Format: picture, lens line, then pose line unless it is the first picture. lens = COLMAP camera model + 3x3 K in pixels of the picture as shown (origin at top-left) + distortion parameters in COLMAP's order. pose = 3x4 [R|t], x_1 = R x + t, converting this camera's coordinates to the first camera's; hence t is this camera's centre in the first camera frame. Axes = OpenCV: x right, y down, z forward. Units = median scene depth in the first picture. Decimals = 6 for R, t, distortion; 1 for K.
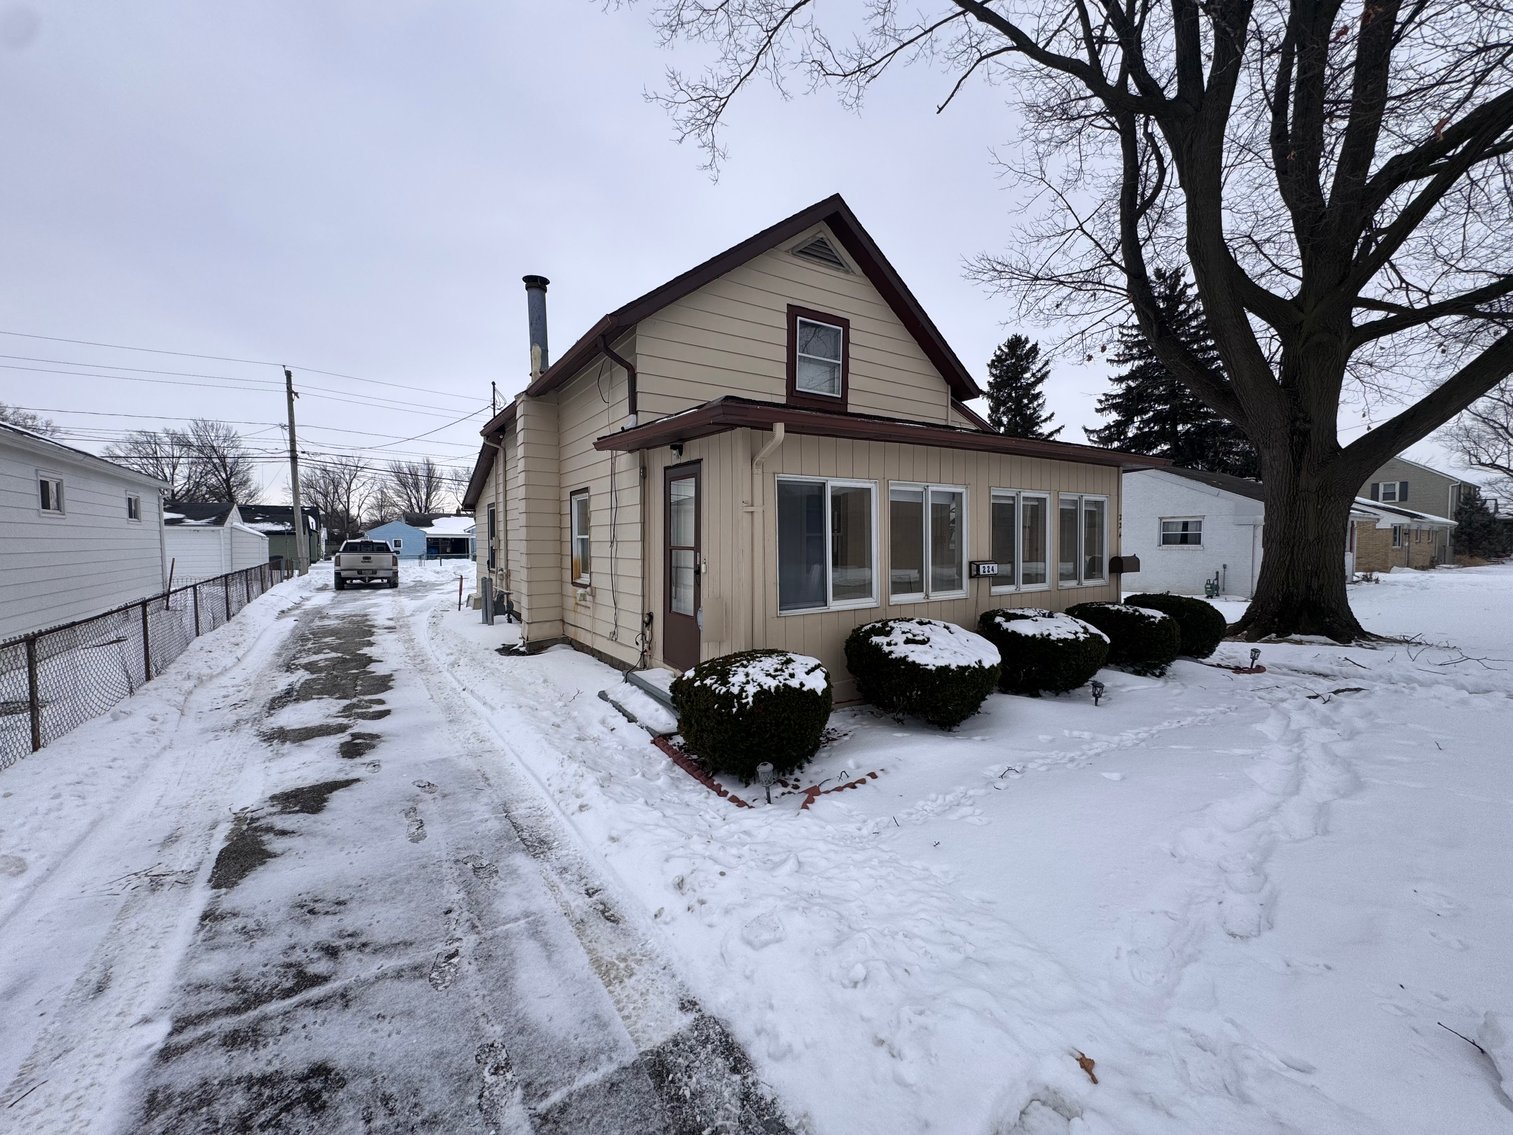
lens RADIAL K [[600.7, 0, 754.4], [0, 600.7, 564.9], [0, 0, 1]] dist [-0.003438, 0.000314]
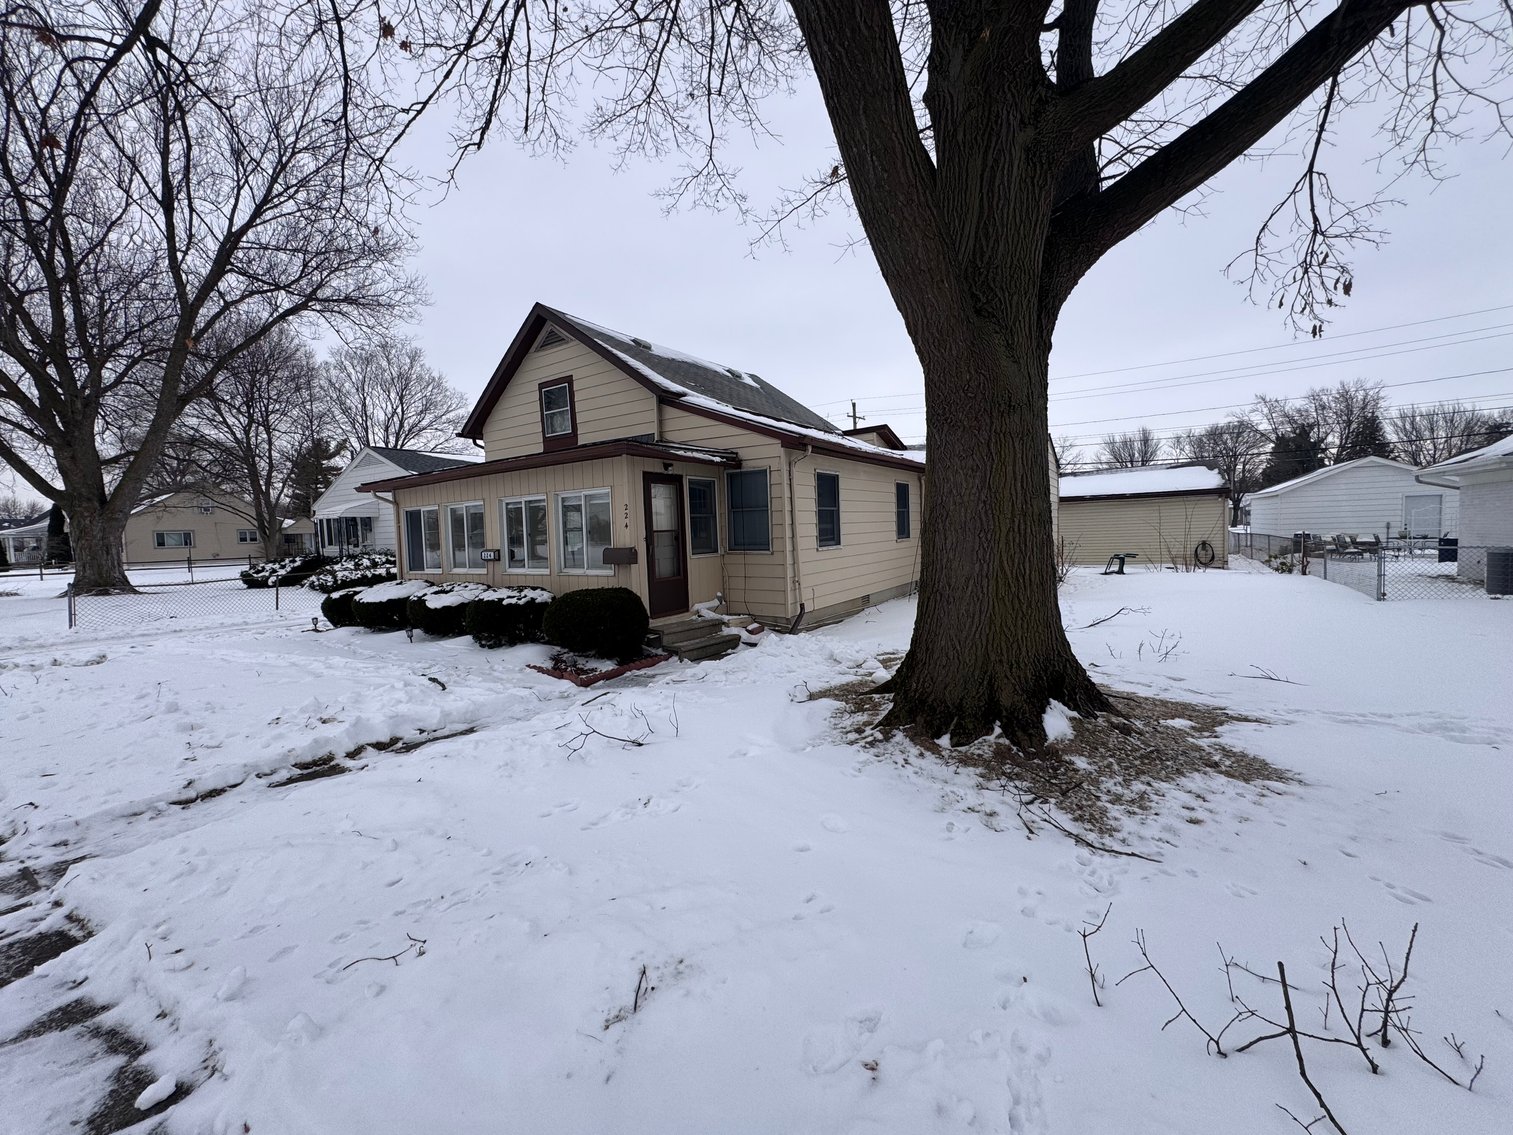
lens RADIAL K [[600.7, 0, 754.4], [0, 600.7, 564.9], [0, 0, 1]] dist [-0.003438, 0.000314]
pose [[0.406817, 0.042730, -0.912510, 1.733972], [-0.004865, 0.998993, 0.044611, -0.033463], [0.913497, -0.013709, 0.406616, 0.868393]]
